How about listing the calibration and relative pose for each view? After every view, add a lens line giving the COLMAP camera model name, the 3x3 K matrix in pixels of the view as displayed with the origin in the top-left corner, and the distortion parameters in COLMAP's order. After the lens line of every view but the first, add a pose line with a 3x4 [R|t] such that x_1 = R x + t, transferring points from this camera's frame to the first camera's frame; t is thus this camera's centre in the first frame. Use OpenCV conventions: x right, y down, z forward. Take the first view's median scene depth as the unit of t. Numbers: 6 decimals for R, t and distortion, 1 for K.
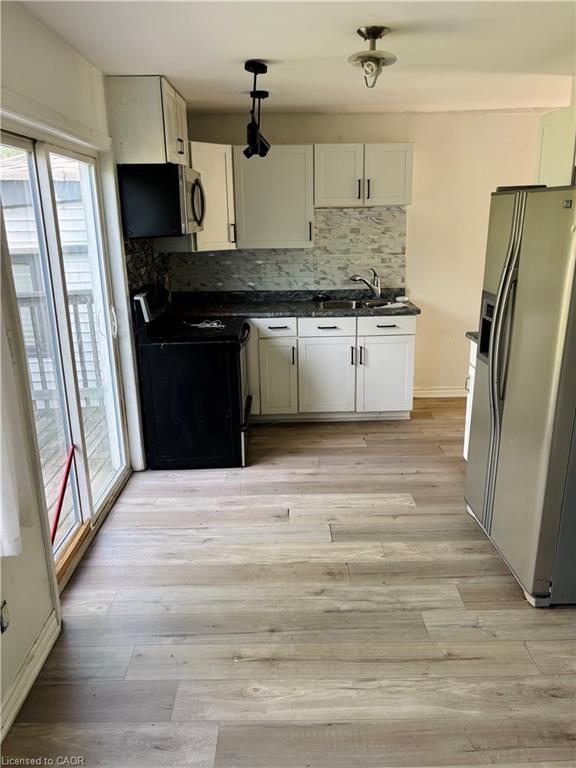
lens RADIAL K [[574.7, 0, 288.2], [0, 574.7, 385.7], [0, 0, 1]] dist [0.003670, 0.000001]
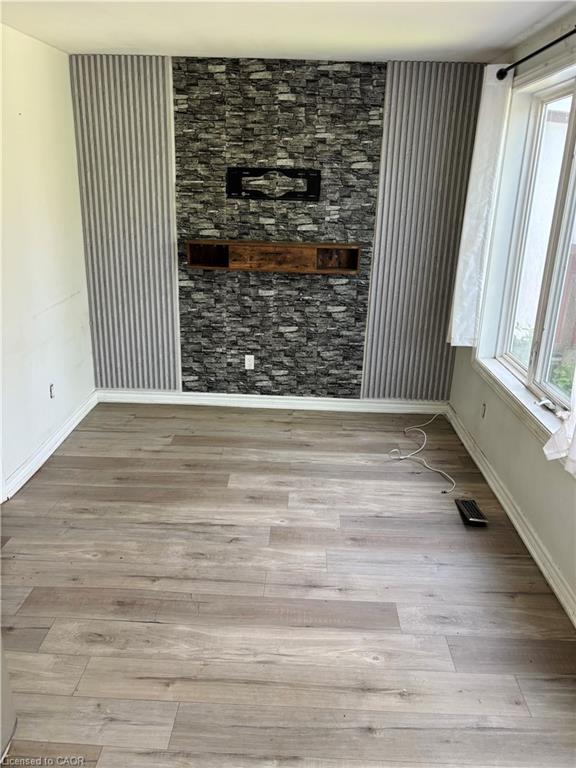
lens RADIAL K [[574.7, 0, 287.0], [0, 574.7, 383.7], [0, 0, 1]] dist [0.003670, 0.000001]
pose [[-0.999104, -0.022052, 0.036133, 0.073983], [0.002772, 0.817669, 0.575682, -0.450666], [-0.042239, 0.575266, -0.816875, 1.506624]]
